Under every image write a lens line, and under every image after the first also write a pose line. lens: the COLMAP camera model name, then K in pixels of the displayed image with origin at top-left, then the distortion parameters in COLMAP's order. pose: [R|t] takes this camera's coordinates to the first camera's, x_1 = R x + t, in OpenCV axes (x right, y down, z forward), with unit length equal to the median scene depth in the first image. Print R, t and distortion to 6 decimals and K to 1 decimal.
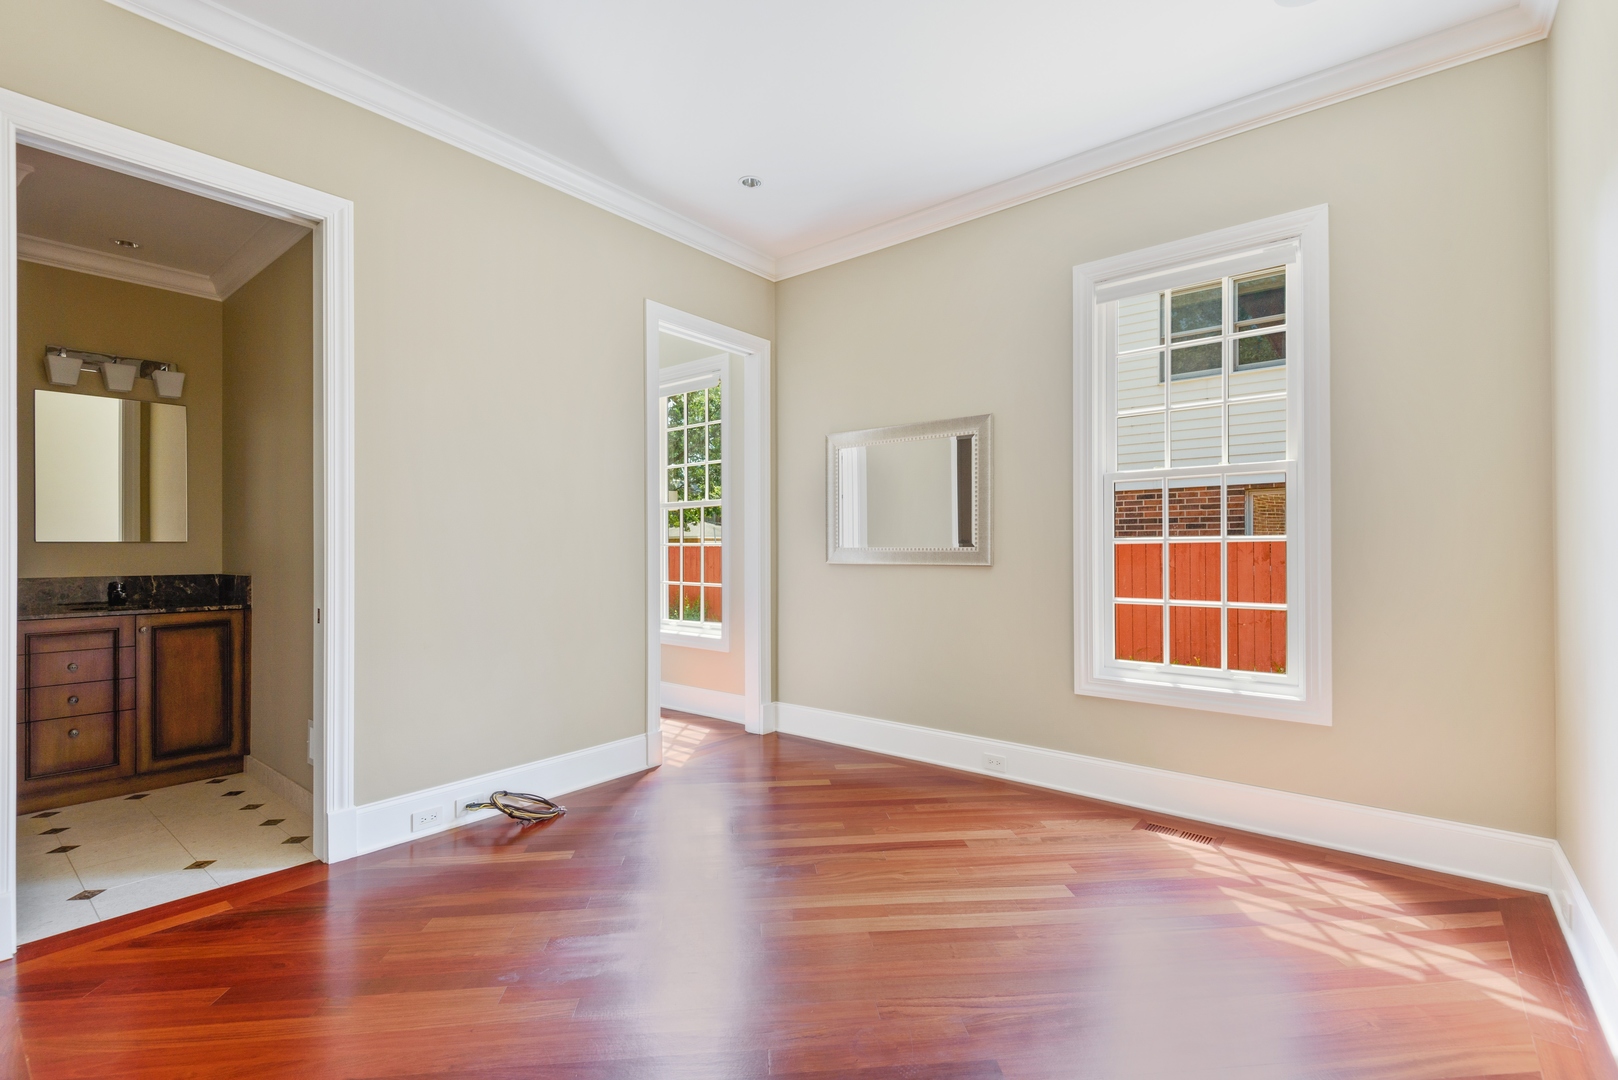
lens RADIAL K [[738.4, 0, 807.6], [0, 738.4, 540.5], [0, 0, 1]] dist [0.003377, 0.000357]
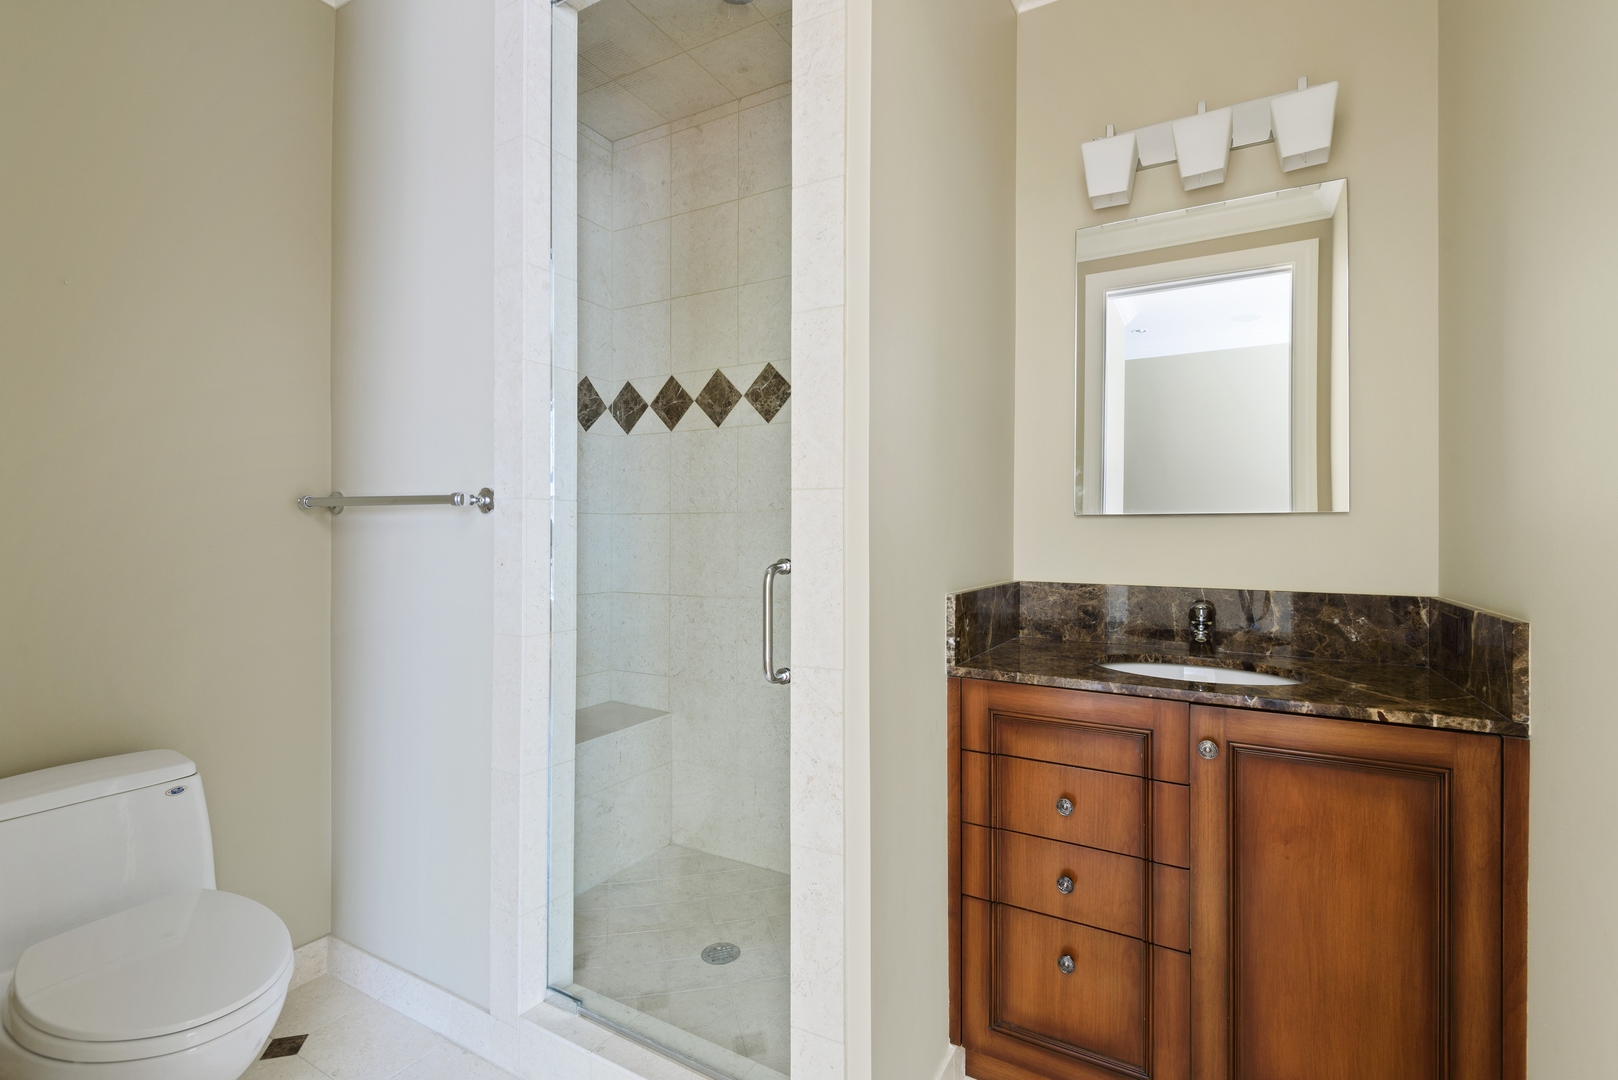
lens RADIAL K [[738.4, 0, 811.7], [0, 738.4, 514.4], [0, 0, 1]] dist [0.003377, 0.000357]
pose [[0.157349, -0.001774, -0.987541, -0.521891], [0.002677, 0.999995, -0.001370, 0.003400], [0.987539, -0.002428, 0.157353, 0.694014]]
